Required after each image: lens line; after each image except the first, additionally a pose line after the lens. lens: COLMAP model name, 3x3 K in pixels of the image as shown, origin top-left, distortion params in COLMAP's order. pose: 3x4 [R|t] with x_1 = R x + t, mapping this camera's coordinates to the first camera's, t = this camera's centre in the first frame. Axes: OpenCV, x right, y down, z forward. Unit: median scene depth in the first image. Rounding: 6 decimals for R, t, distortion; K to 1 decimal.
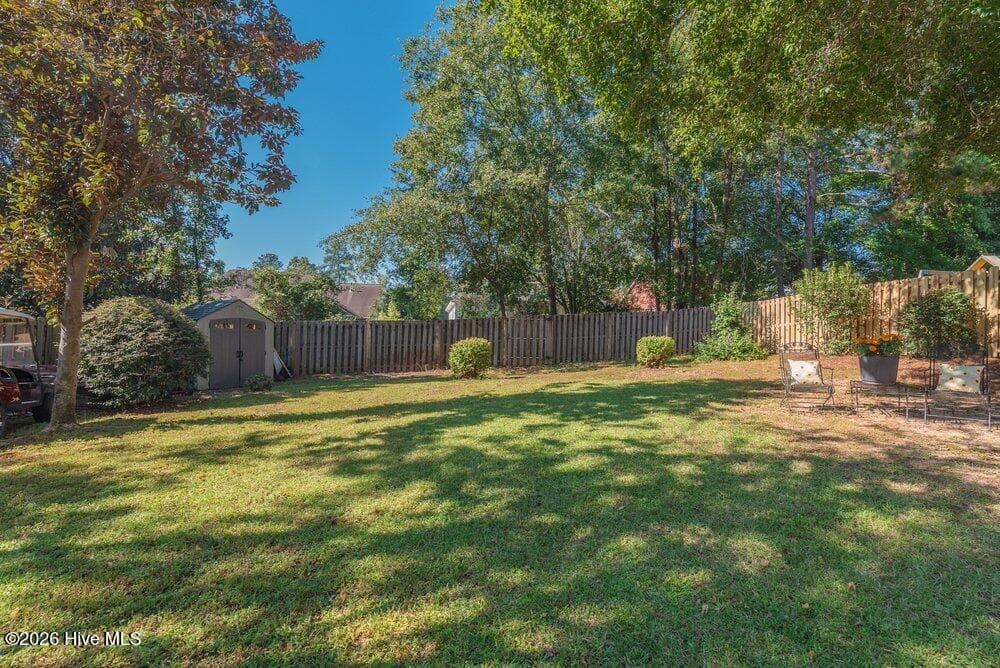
lens RADIAL K [[427.6, 0, 498.7], [0, 427.6, 336.4], [0, 0, 1]] dist [0.001705, 0.000238]
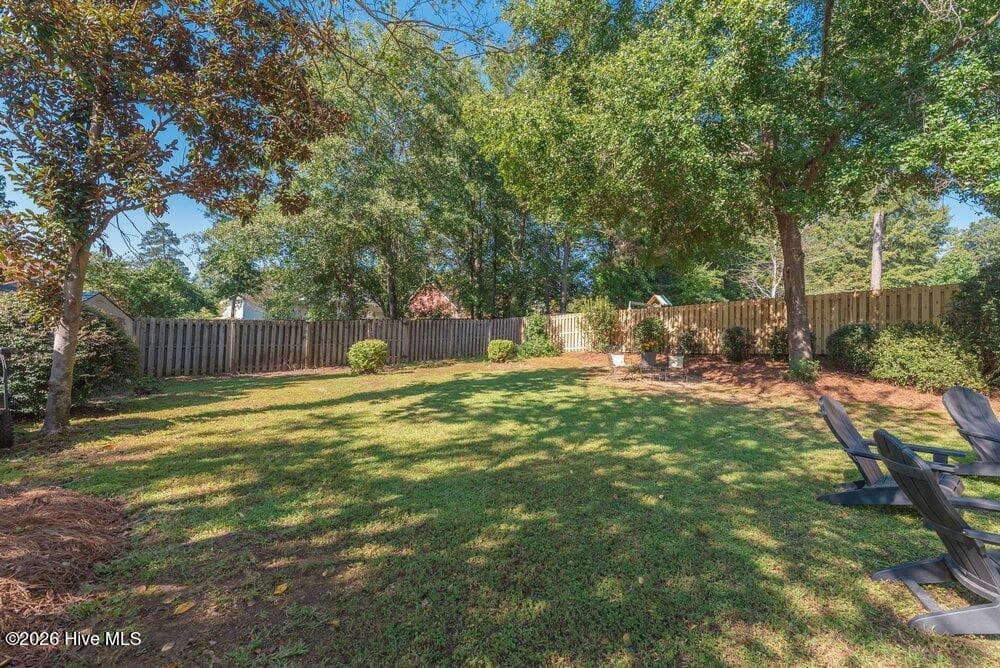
lens RADIAL K [[427.6, 0, 498.9], [0, 427.6, 337.3], [0, 0, 1]] dist [0.001705, 0.000238]
pose [[0.854140, 0.014873, 0.519831, -0.294480], [-0.014894, 0.999881, -0.004135, -0.002395], [-0.519830, -0.004211, 0.854259, -0.141485]]
